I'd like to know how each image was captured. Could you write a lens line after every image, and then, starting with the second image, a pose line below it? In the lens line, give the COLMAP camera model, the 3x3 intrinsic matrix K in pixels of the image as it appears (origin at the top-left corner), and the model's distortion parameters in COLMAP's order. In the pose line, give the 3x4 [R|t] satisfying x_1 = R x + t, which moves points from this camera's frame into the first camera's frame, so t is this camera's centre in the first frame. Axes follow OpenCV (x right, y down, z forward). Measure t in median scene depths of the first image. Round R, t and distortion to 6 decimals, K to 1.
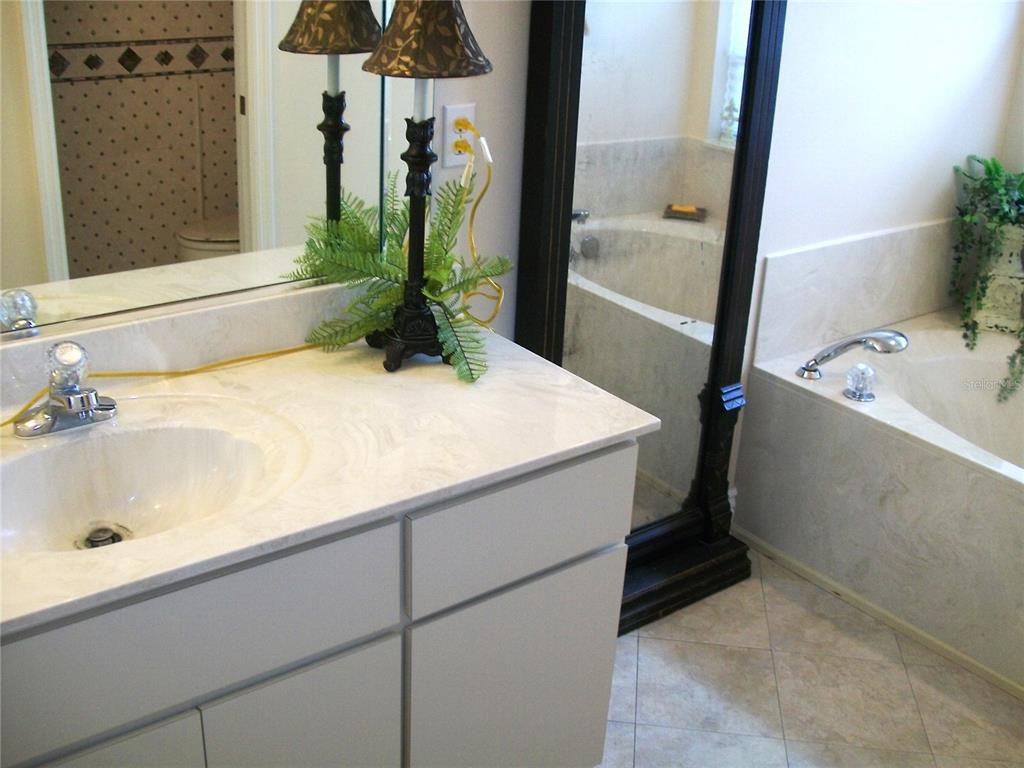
lens RADIAL K [[1105.7, 0, 511.8], [0, 1105.7, 380.7], [0, 0, 1]] dist [-0.078999, -0.001448]
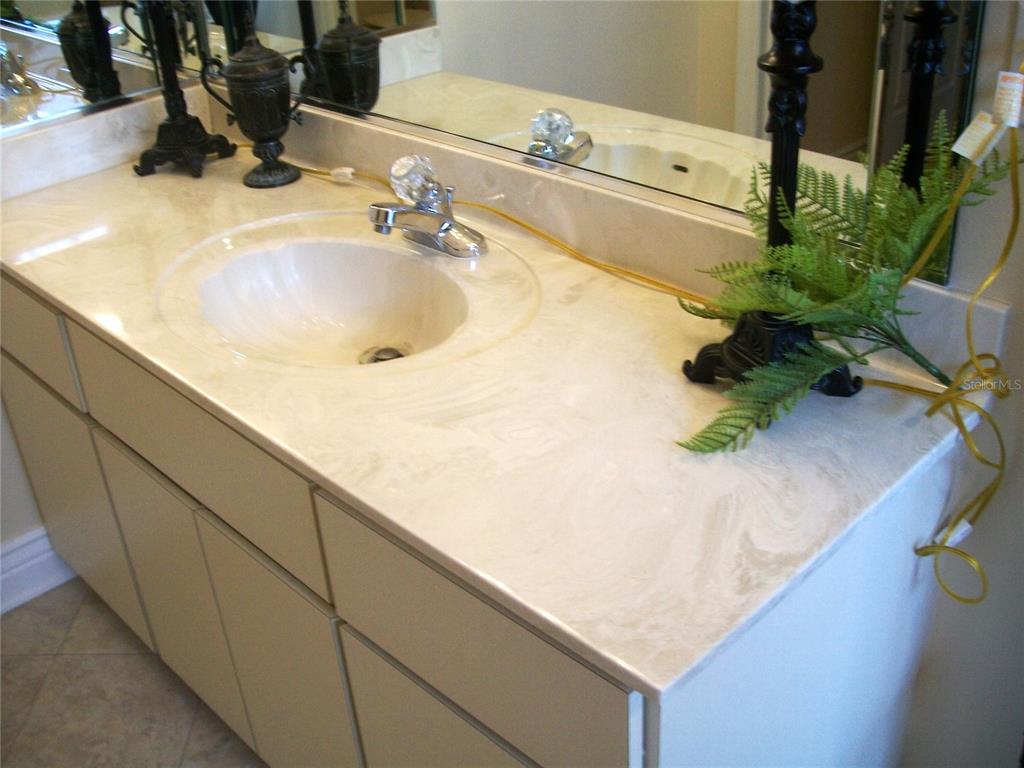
lens RADIAL K [[1105.7, 0, 511.8], [0, 1105.7, 380.7], [0, 0, 1]] dist [-0.078999, -0.001448]
pose [[0.128953, 0.460401, -0.878295, 0.484006], [-0.321538, 0.857251, 0.402161, -0.251658], [0.938075, 0.230545, 0.258582, 0.761855]]
